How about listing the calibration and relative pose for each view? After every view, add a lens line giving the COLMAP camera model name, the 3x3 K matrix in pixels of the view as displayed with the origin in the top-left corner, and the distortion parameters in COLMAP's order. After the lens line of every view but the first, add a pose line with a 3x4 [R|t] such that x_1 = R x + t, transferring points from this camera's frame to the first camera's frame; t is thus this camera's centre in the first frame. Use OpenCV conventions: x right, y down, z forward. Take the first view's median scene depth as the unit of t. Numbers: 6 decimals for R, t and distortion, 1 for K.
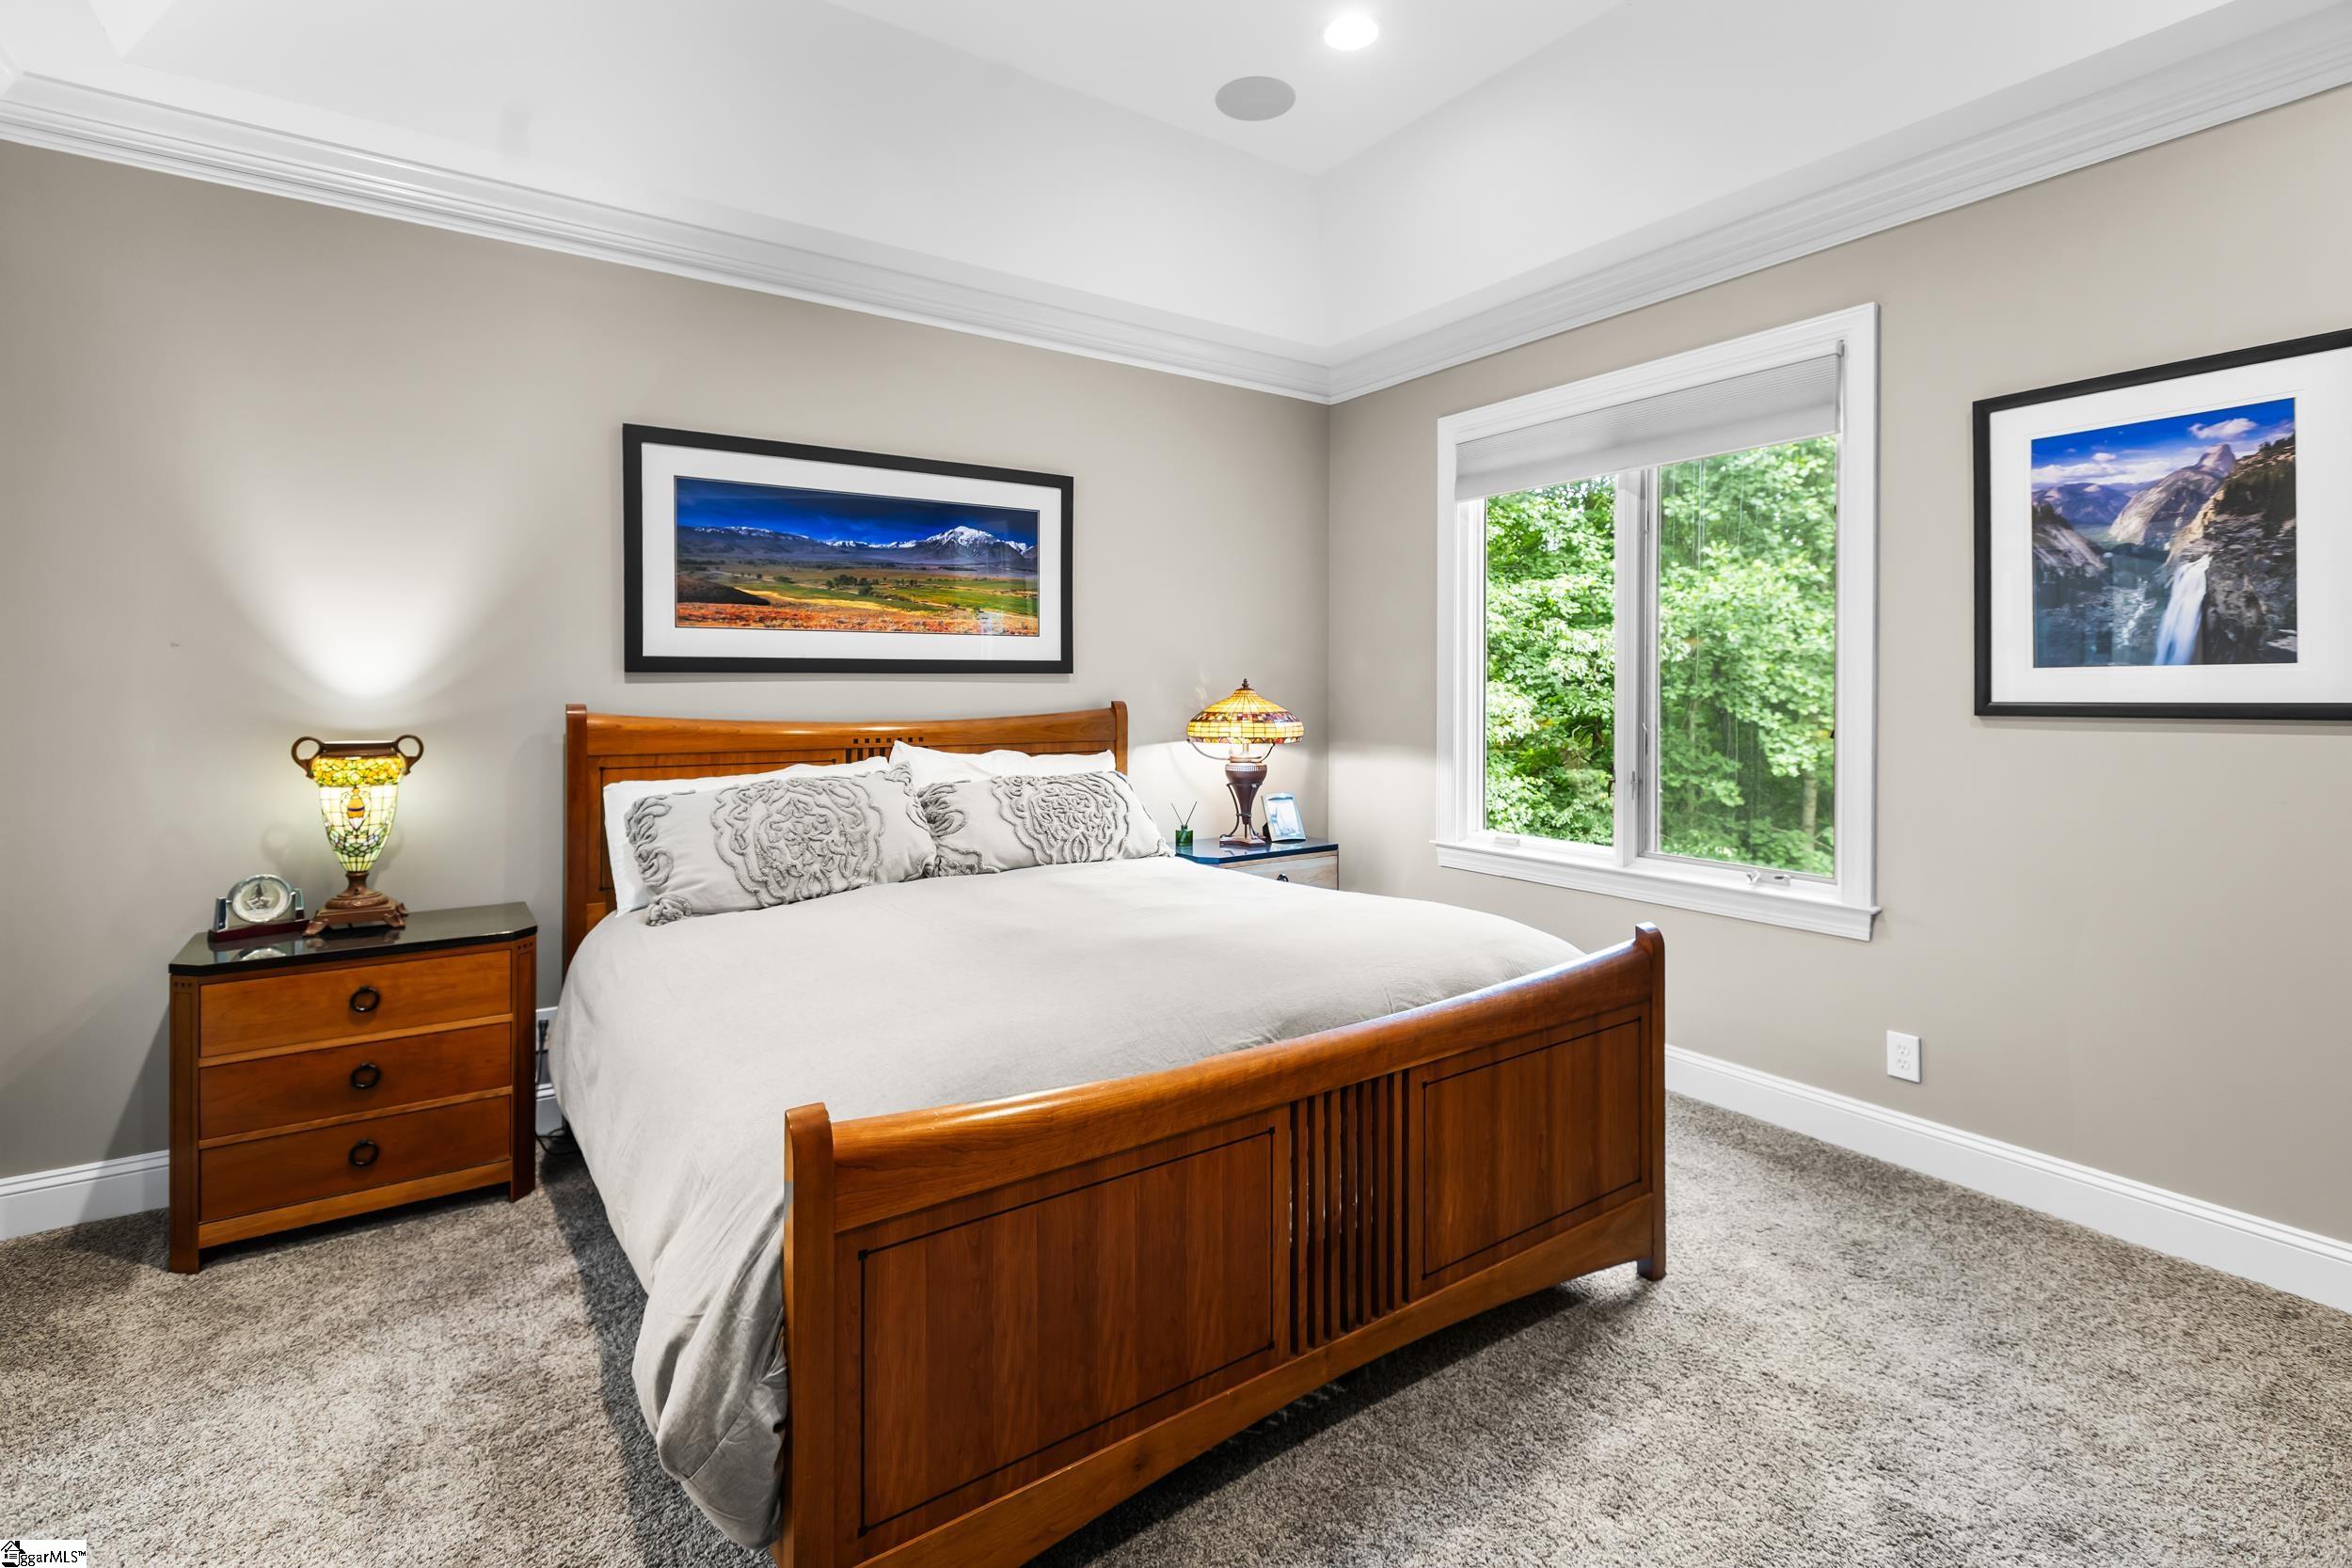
lens RADIAL K [[1071.9, 0, 1107.7], [0, 1071.9, 684.6], [0, 0, 1]] dist [0.005133, -0.000973]
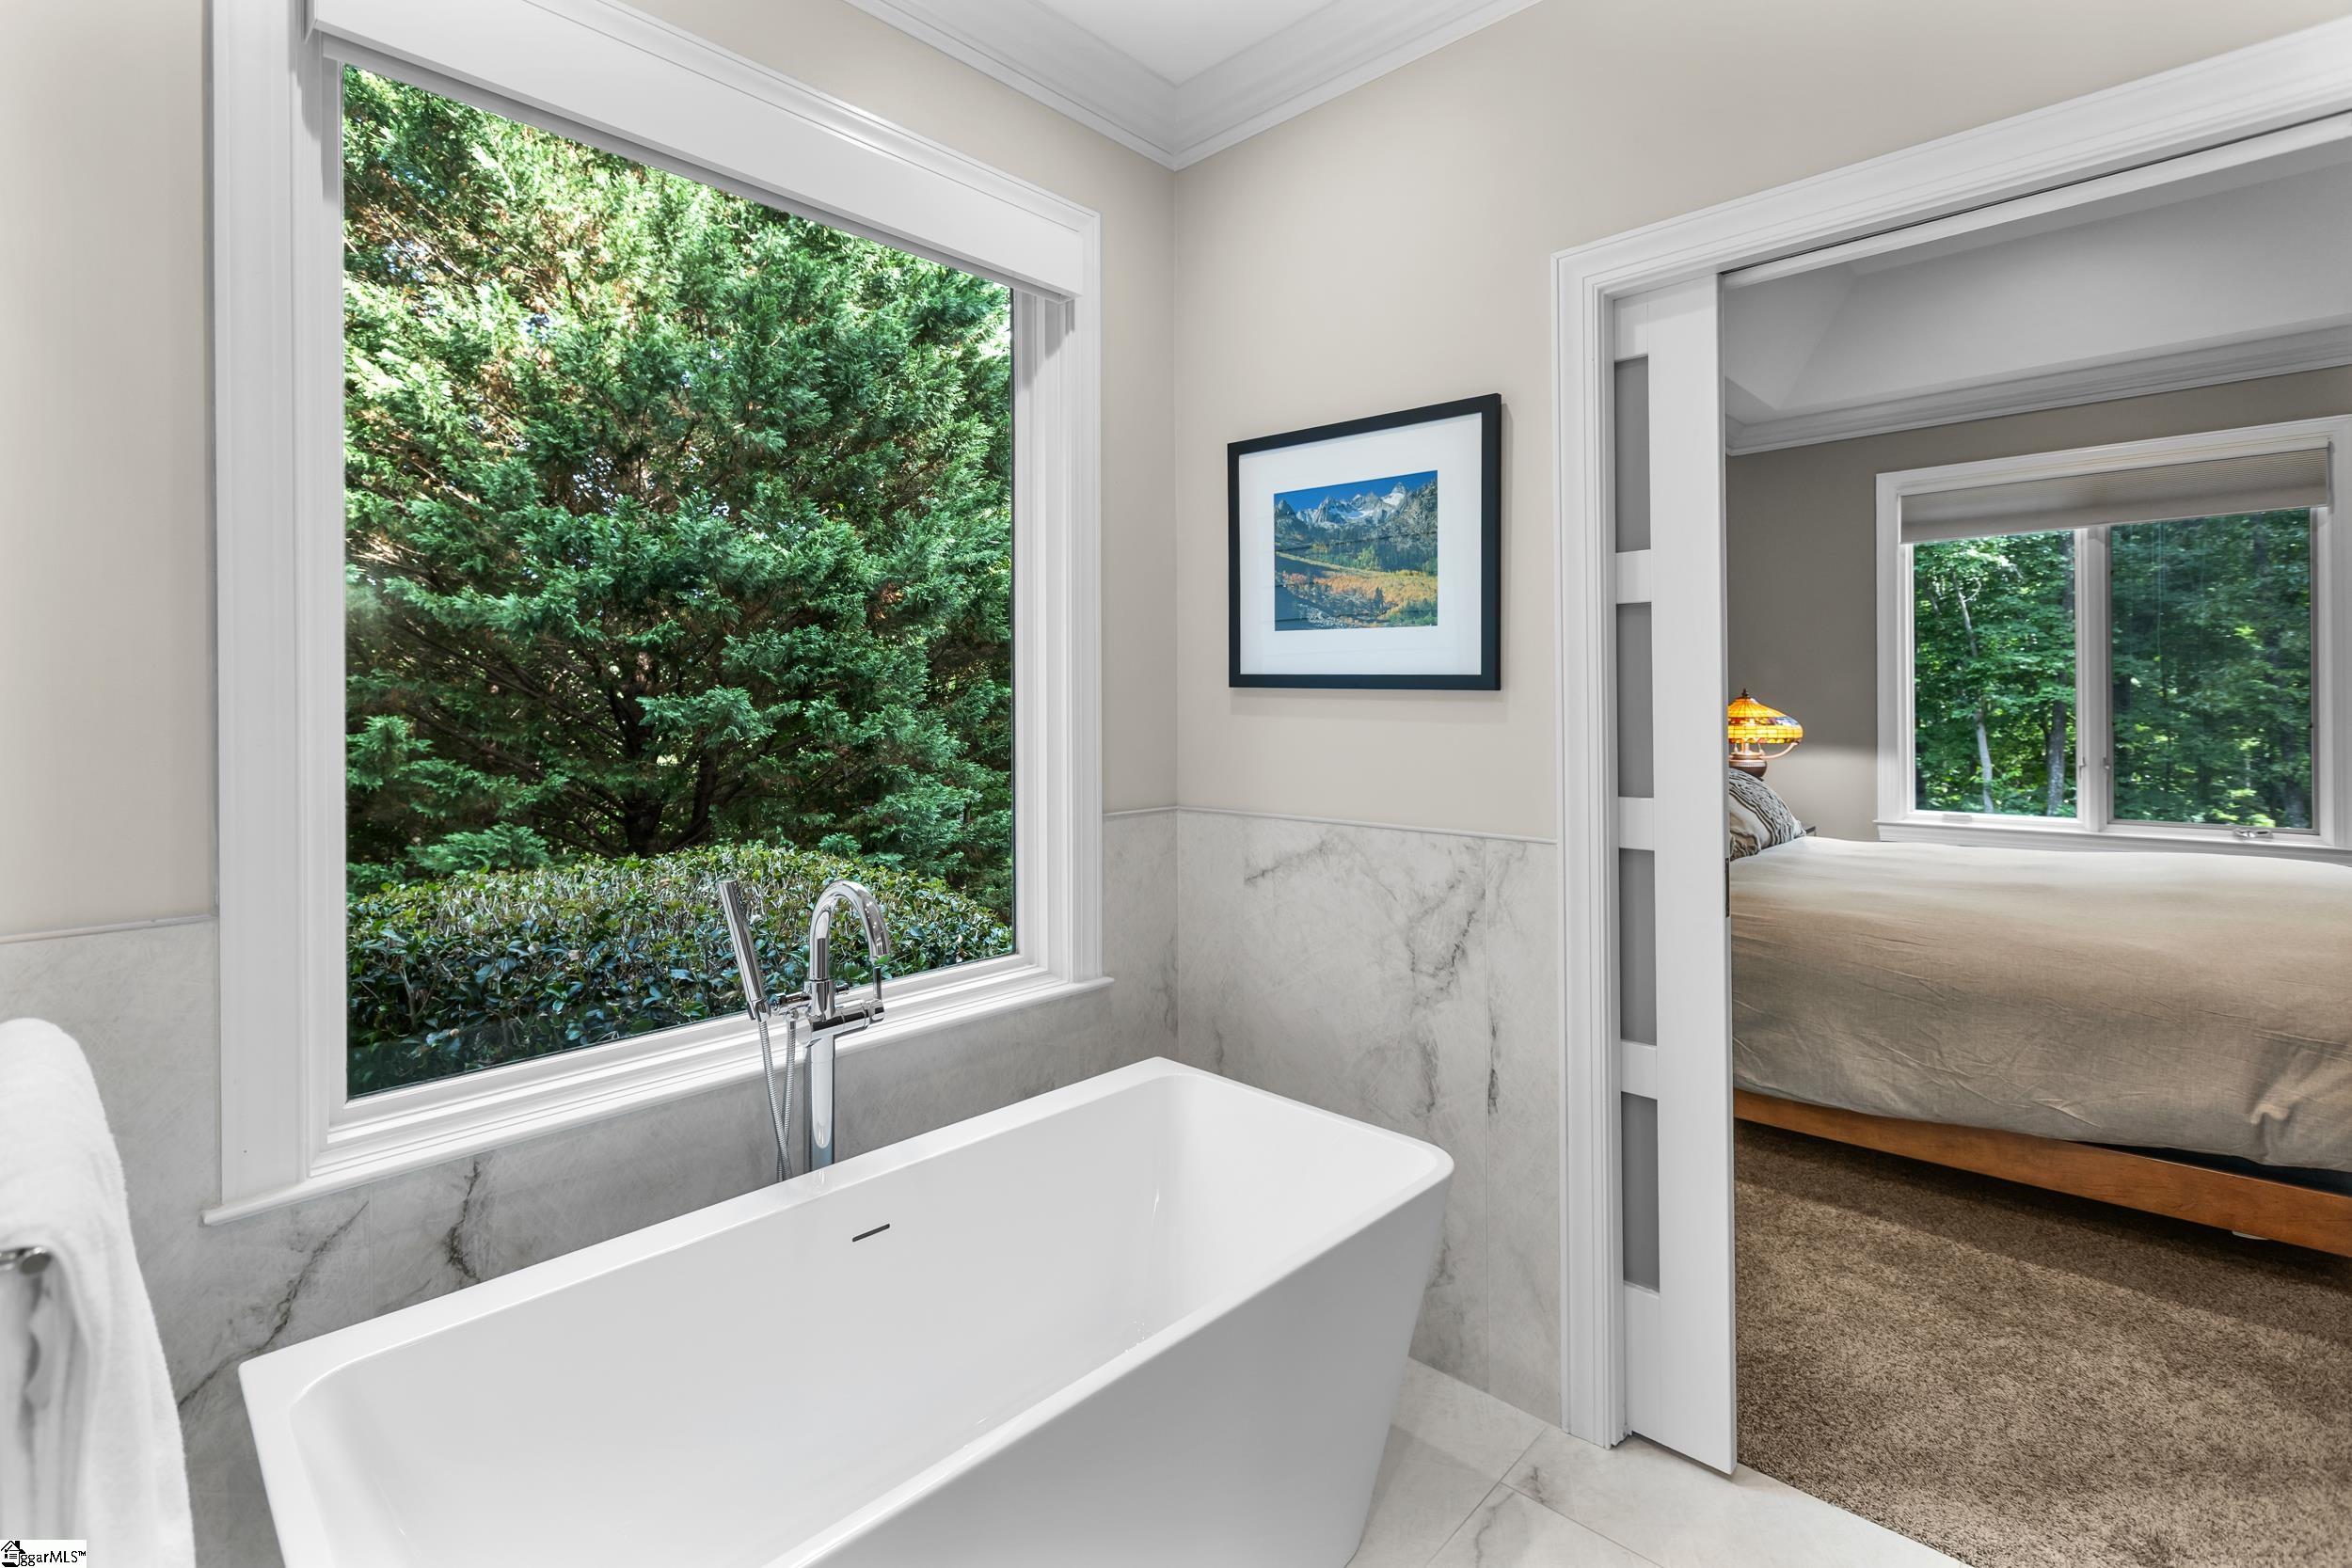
lens RADIAL K [[1071.9, 0, 1174.7], [0, 1071.9, 695.2], [0, 0, 1]] dist [0.005133, -0.000973]
pose [[0.976256, -0.004401, 0.216576, -0.749022], [0.004571, 0.999990, -0.000284, -0.000327], [-0.216572, 0.001267, 0.976266, -0.012919]]
